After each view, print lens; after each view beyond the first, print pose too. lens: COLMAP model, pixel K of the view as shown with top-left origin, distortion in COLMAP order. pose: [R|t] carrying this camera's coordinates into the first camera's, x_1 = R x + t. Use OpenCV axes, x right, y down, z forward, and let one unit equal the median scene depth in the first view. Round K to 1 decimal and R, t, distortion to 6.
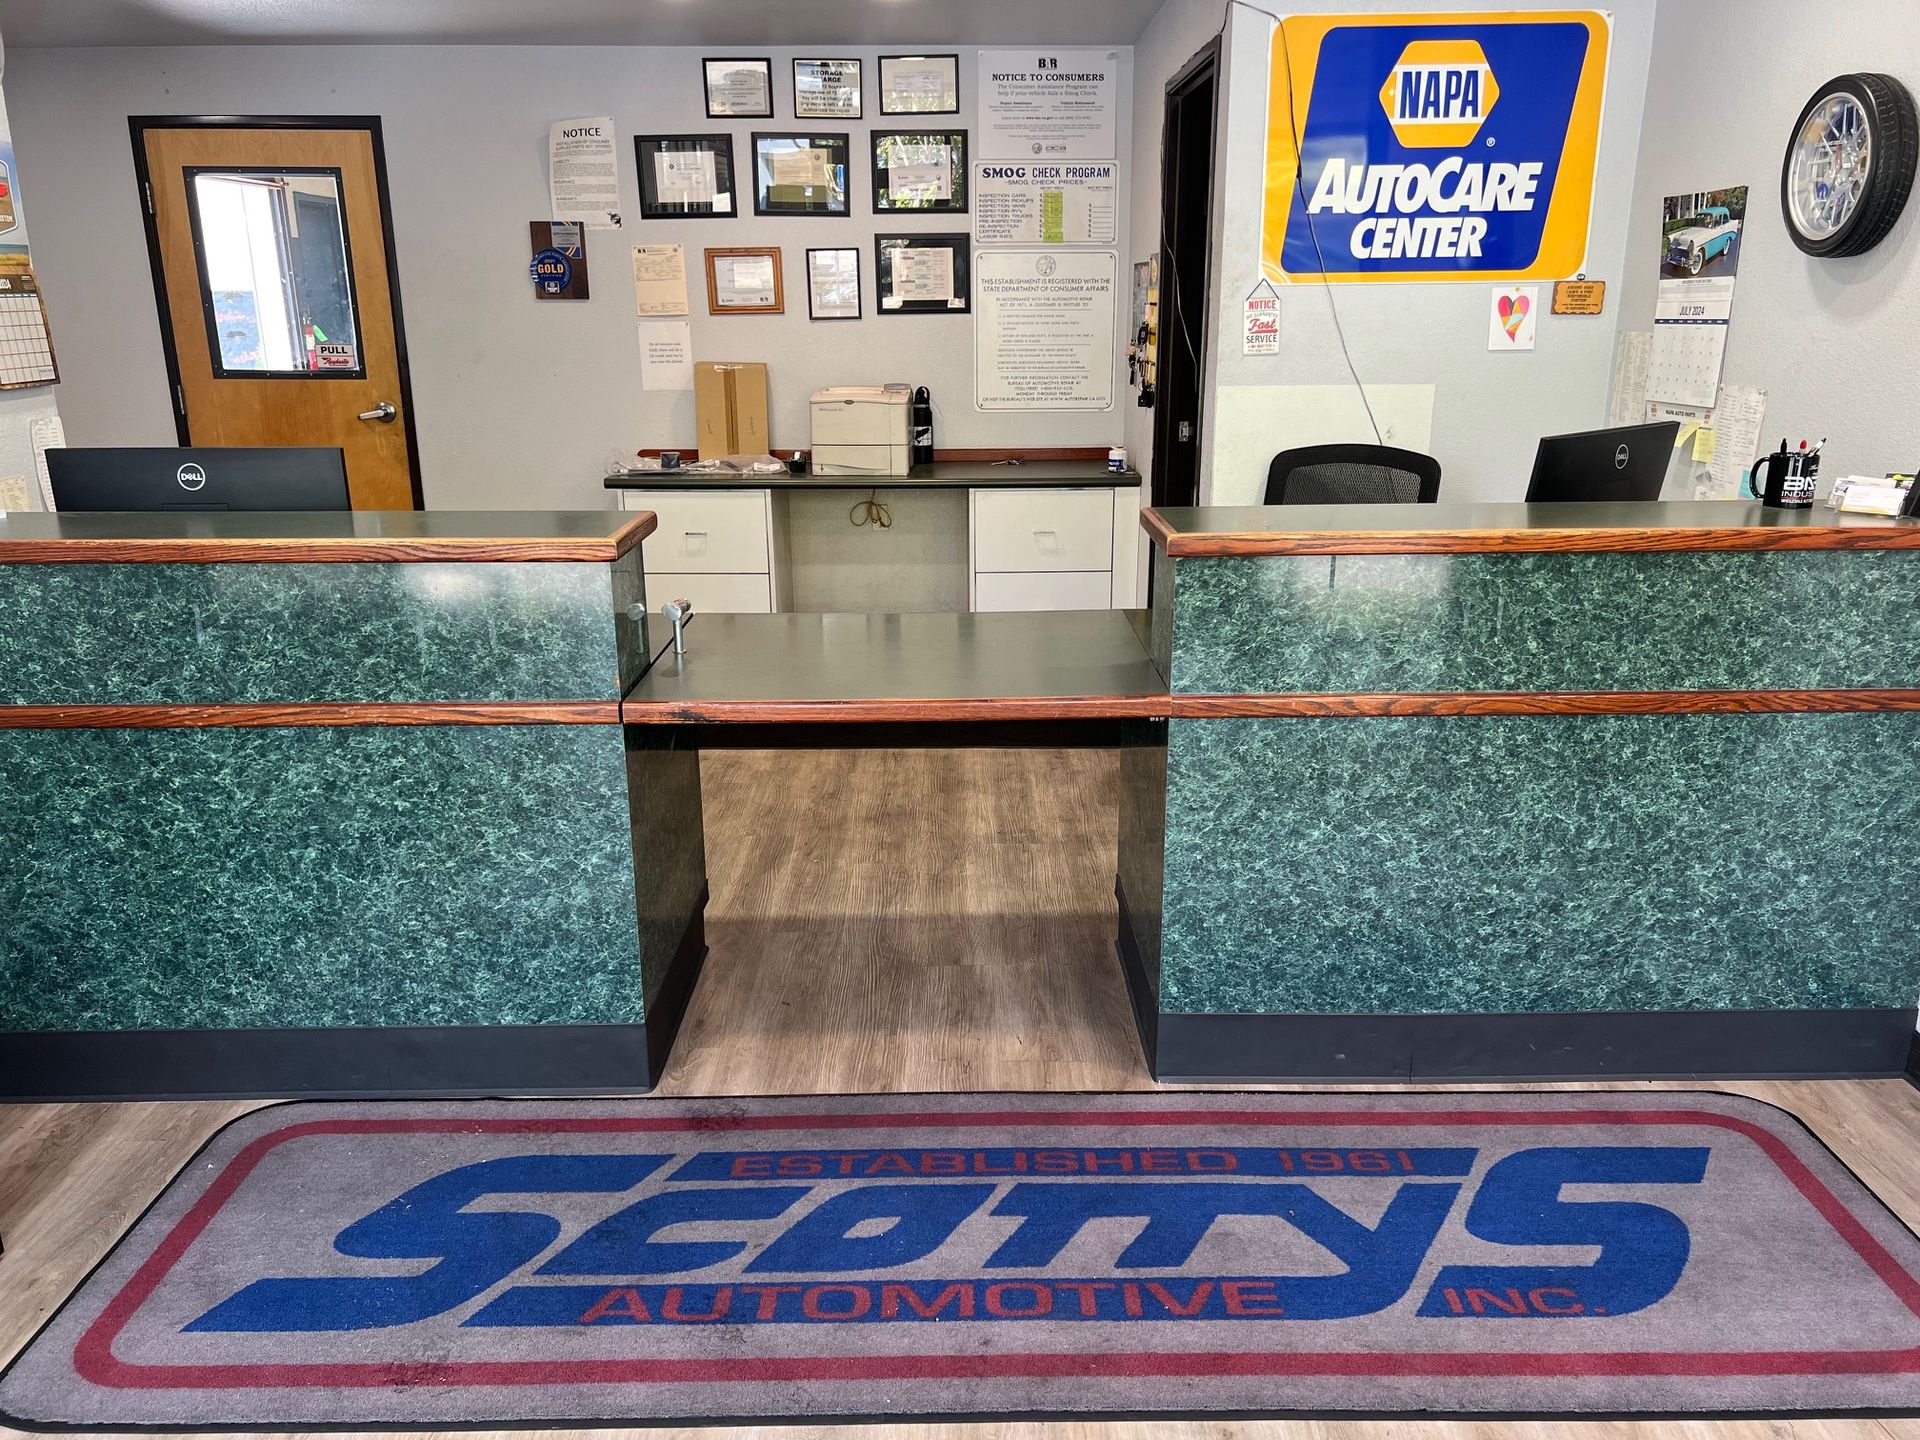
lens RADIAL K [[1446.1, 0, 960.0], [0, 1446.1, 720.0], [0, 0, 1]] dist [0.077303, -0.092007]
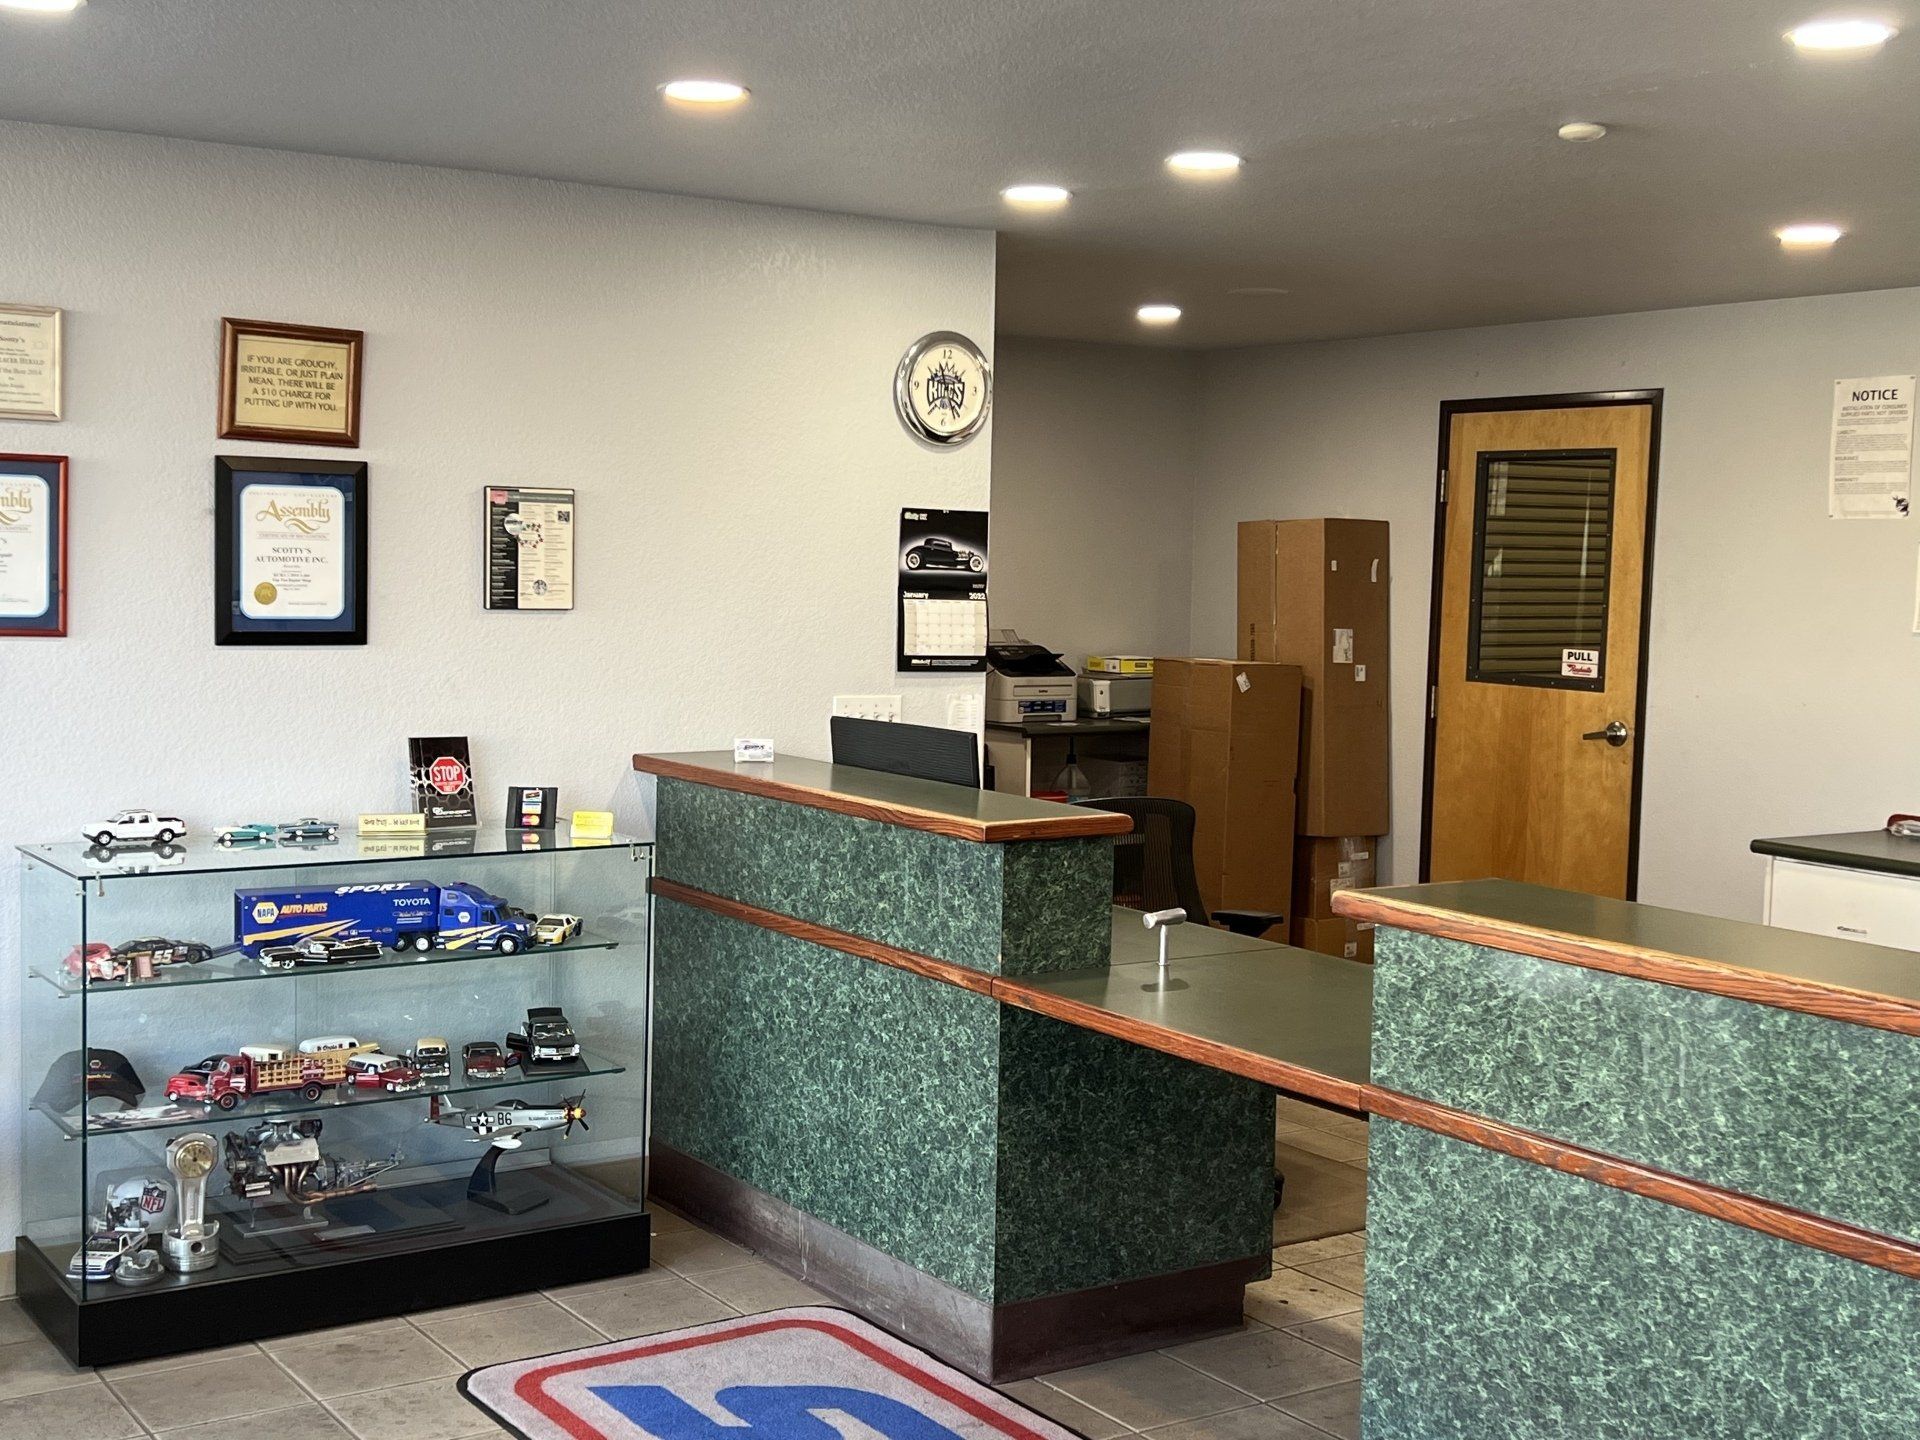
lens RADIAL K [[2334.1, 0, 925.3], [0, 2334.1, 716.4], [0, 0, 1]] dist [0.172661, -0.423615]
pose [[0.537934, 0.078695, -0.839305, 1.133856], [-0.259556, 0.962726, -0.076089, -0.051008], [0.802033, 0.258778, 0.538309, -0.013303]]
